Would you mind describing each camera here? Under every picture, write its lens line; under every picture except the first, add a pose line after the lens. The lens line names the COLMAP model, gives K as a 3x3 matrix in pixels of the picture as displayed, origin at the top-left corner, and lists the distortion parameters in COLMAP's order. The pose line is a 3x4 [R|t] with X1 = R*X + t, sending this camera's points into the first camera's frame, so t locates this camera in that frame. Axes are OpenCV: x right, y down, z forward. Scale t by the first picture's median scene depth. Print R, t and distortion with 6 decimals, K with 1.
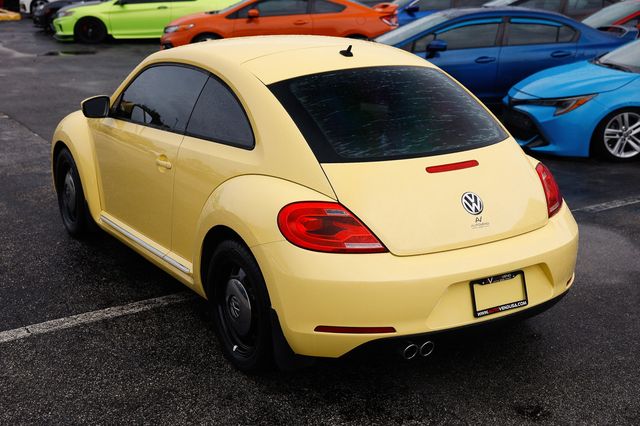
lens RADIAL K [[832.5, 0, 320.4], [0, 832.5, 207.8], [0, 0, 1]] dist [0.106088, 0.000000]
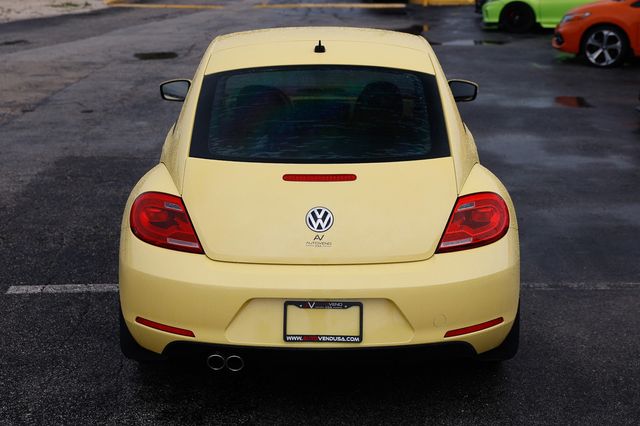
lens RADIAL K [[999.1, 0, 322.0], [0, 999.1, 218.4], [0, 0, 1]] dist [0.103325, 0.000000]
pose [[0.850880, 0.138155, -0.506870, 0.732955], [-0.143523, 0.989231, 0.028699, -0.037910], [0.505376, 0.048328, 0.861545, 0.068303]]
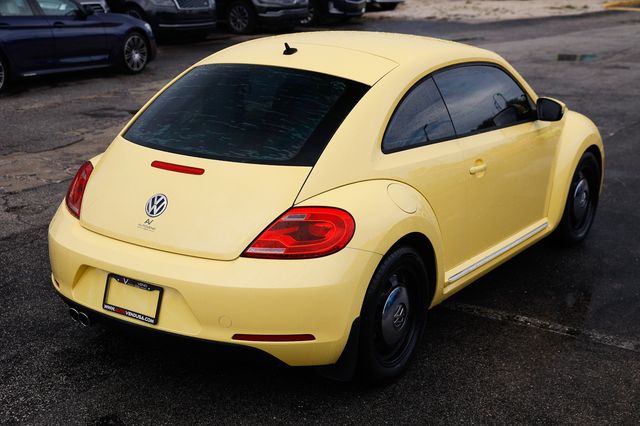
lens RADIAL K [[903.3, 0, 320.3], [0, 903.3, 215.1], [0, 0, 1]] dist [0.116611, 0.000000]
pose [[0.430784, 0.258545, -0.864627, 1.182855], [-0.257780, 0.953418, 0.156662, -0.209854], [0.864855, 0.155395, 0.477365, 0.661825]]
